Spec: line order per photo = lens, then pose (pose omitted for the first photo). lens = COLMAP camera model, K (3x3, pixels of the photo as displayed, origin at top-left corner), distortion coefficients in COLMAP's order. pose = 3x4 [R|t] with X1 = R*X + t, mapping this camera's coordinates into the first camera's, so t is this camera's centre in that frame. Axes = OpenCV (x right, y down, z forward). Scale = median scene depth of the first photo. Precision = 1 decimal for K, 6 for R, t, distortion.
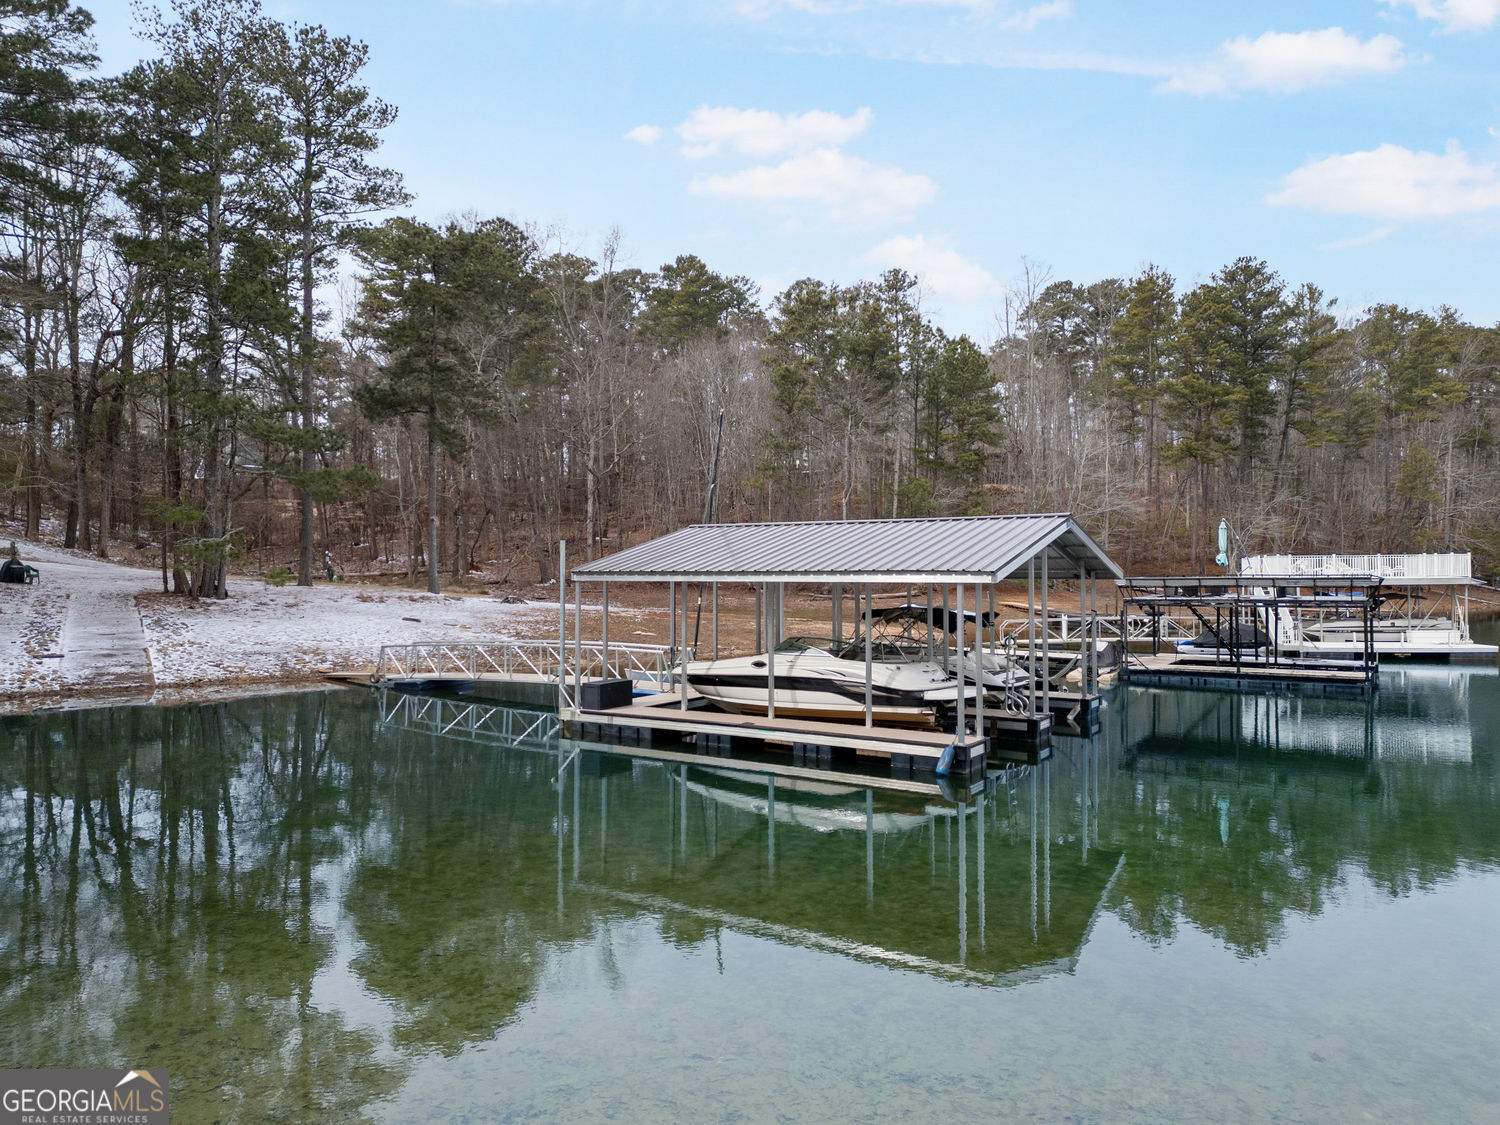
lens RADIAL K [[1043.0, 0, 748.5], [0, 1043.0, 552.4], [0, 0, 1]] dist [0.089521, -0.094326]
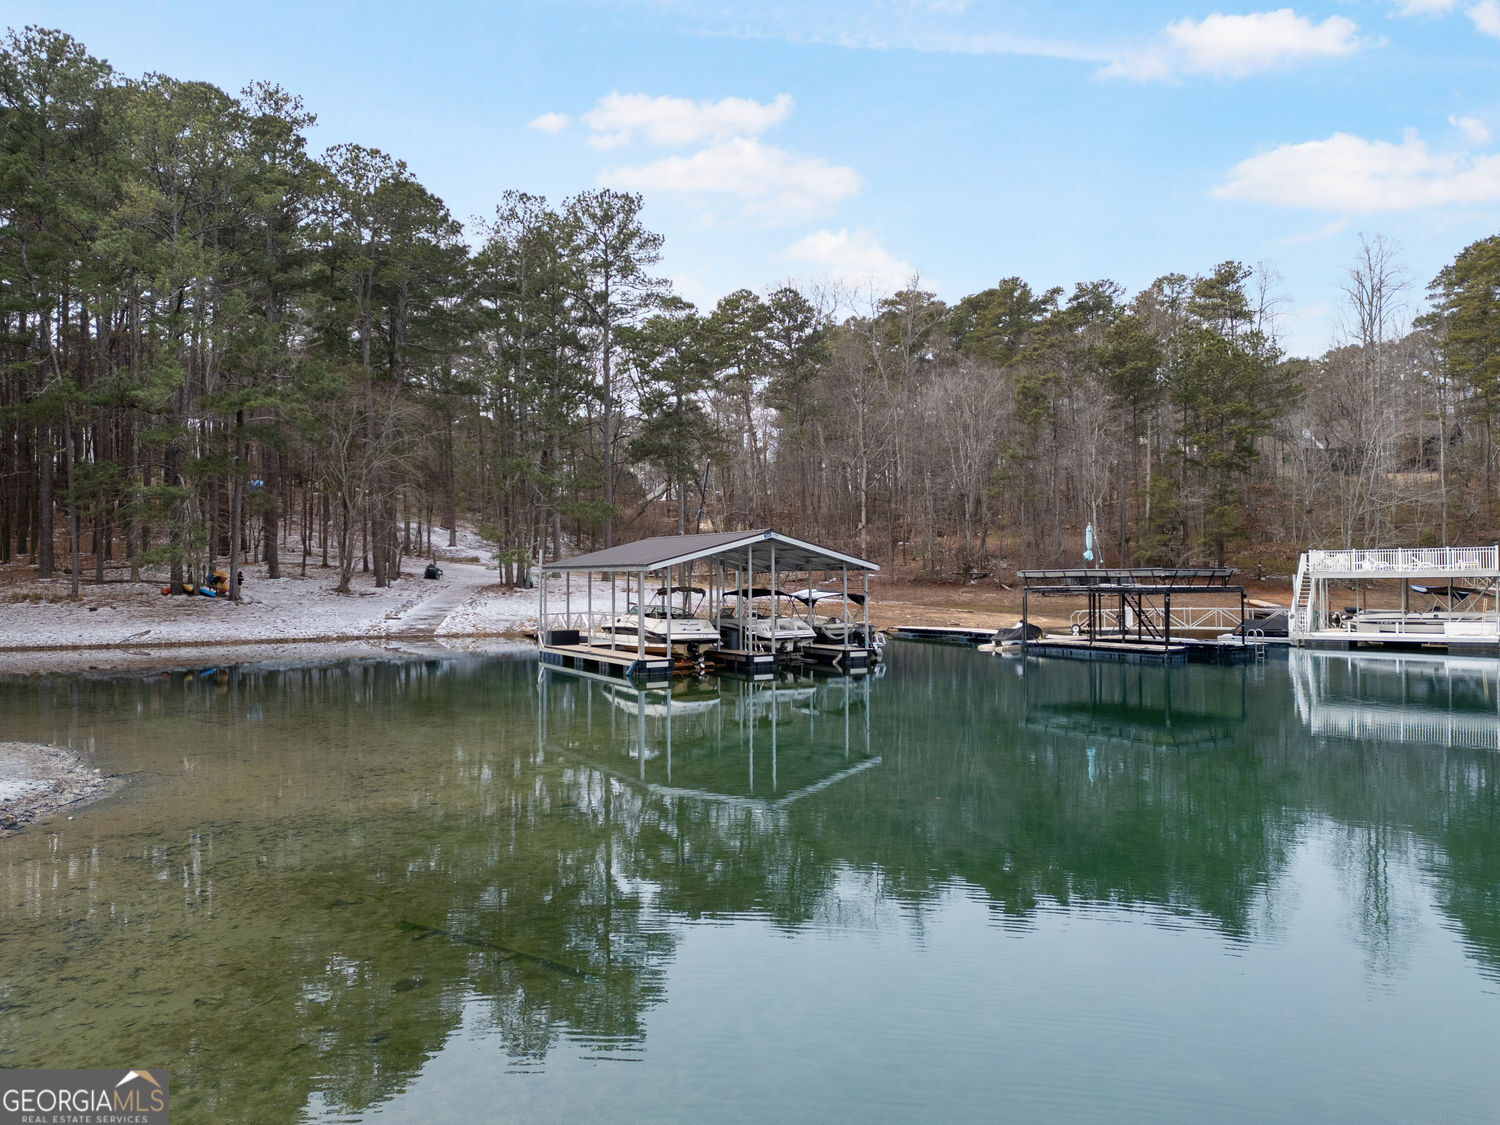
lens RADIAL K [[1043.0, 0, 748.5], [0, 1043.0, 552.4], [0, 0, 1]] dist [0.089521, -0.094326]
pose [[0.893482, -0.013820, -0.448886, 0.599914], [0.012079, 0.999904, -0.006741, 0.006065], [0.448936, 0.000601, 0.893564, -0.269953]]
